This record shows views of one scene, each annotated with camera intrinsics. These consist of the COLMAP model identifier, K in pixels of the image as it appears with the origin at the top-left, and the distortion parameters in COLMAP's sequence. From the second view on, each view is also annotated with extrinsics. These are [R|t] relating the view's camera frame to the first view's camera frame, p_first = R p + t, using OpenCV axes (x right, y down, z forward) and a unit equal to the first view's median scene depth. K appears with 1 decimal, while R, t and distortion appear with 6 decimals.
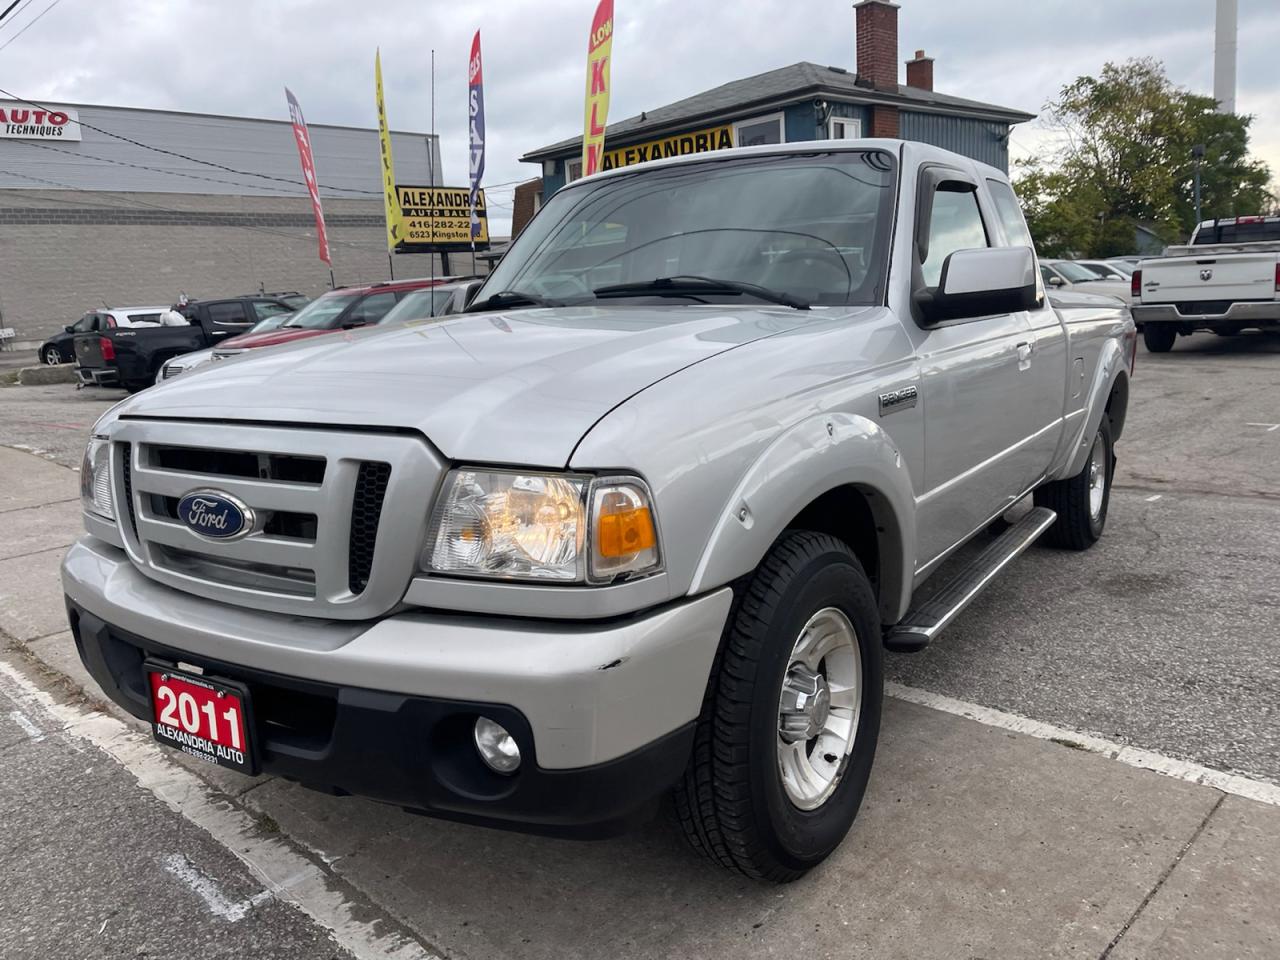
lens RADIAL K [[975.6, 0, 634.9], [0, 975.6, 482.2], [0, 0, 1]] dist [0.074442, -0.102442]
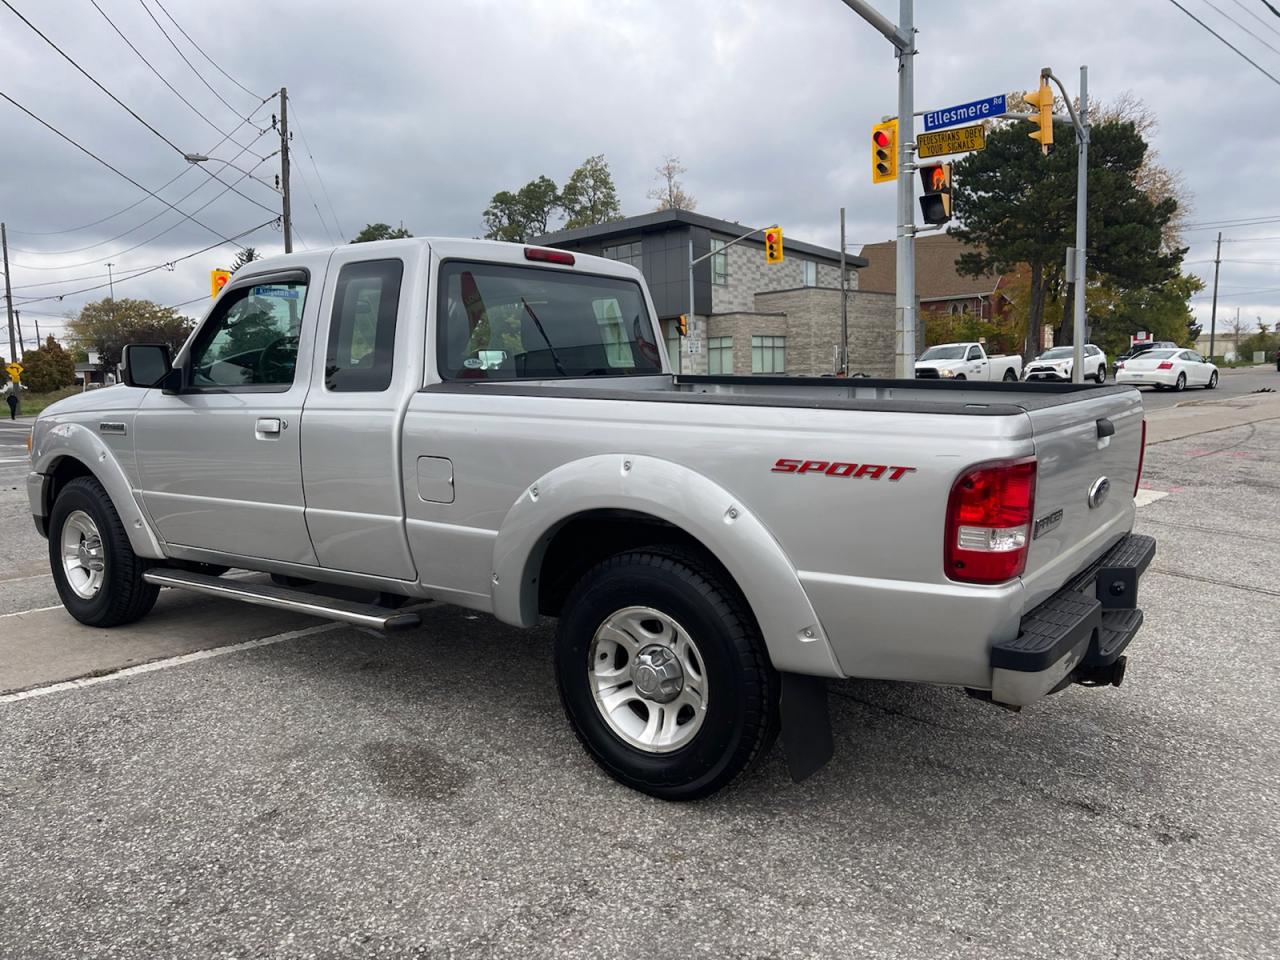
lens RADIAL K [[975.5, 0, 646.0], [0, 975.5, 484.4], [0, 0, 1]] dist [0.067164, -0.078440]
pose [[-0.021371, 0.157853, -0.987231, 1.895715], [-0.161383, 0.973963, 0.159225, -0.396136], [0.986660, 0.162725, 0.004660, 1.790546]]
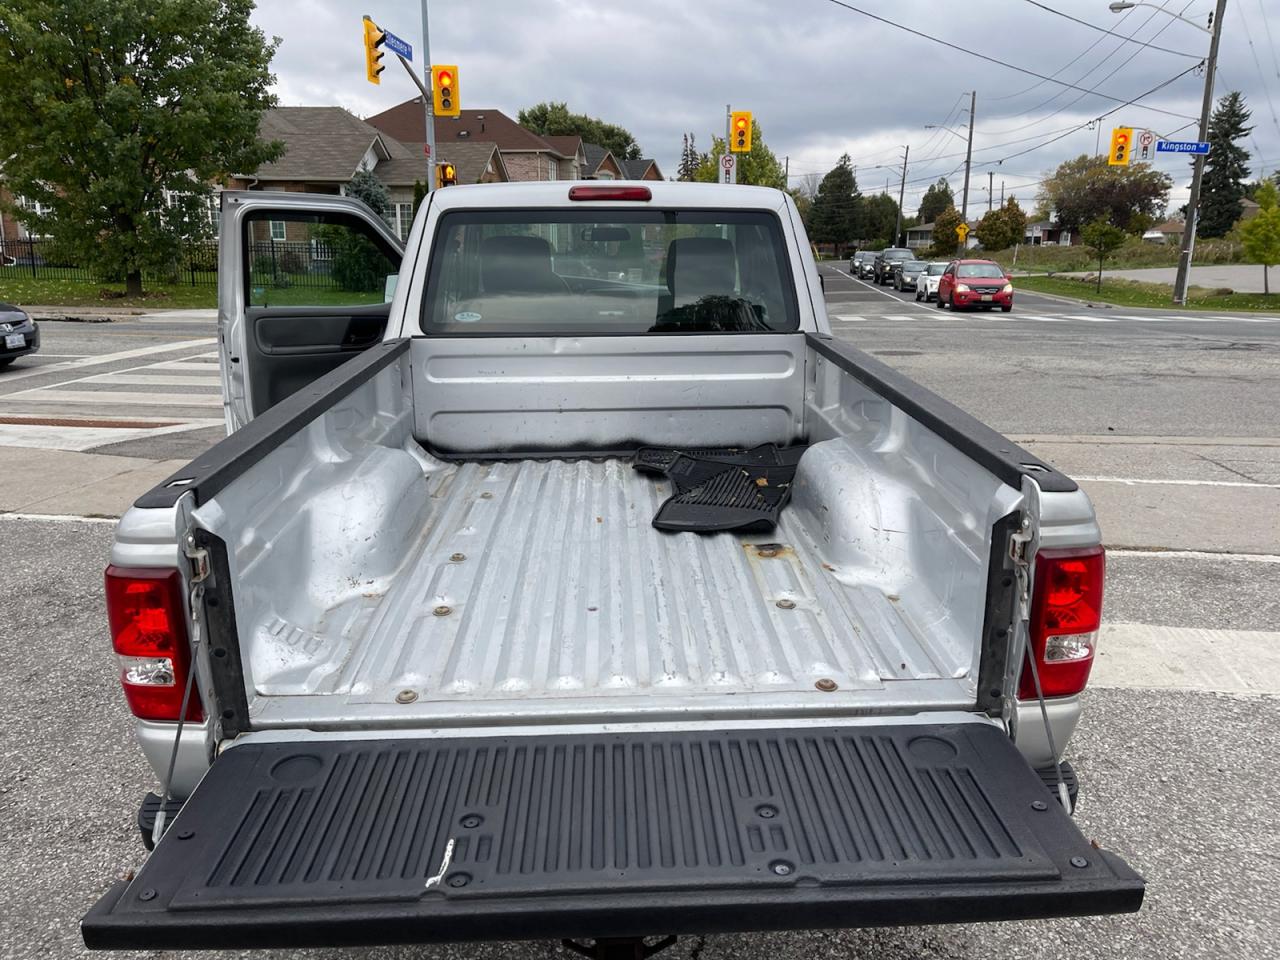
lens RADIAL K [[966.4, 0, 643.4], [0, 966.4, 471.4], [0, 0, 1]] dist [0.092487, -0.121815]
pose [[-0.803947, 0.179929, -0.566828, 1.127801], [-0.073698, 0.915642, 0.395182, -0.656668], [0.590116, 0.359480, -0.722867, 2.718850]]
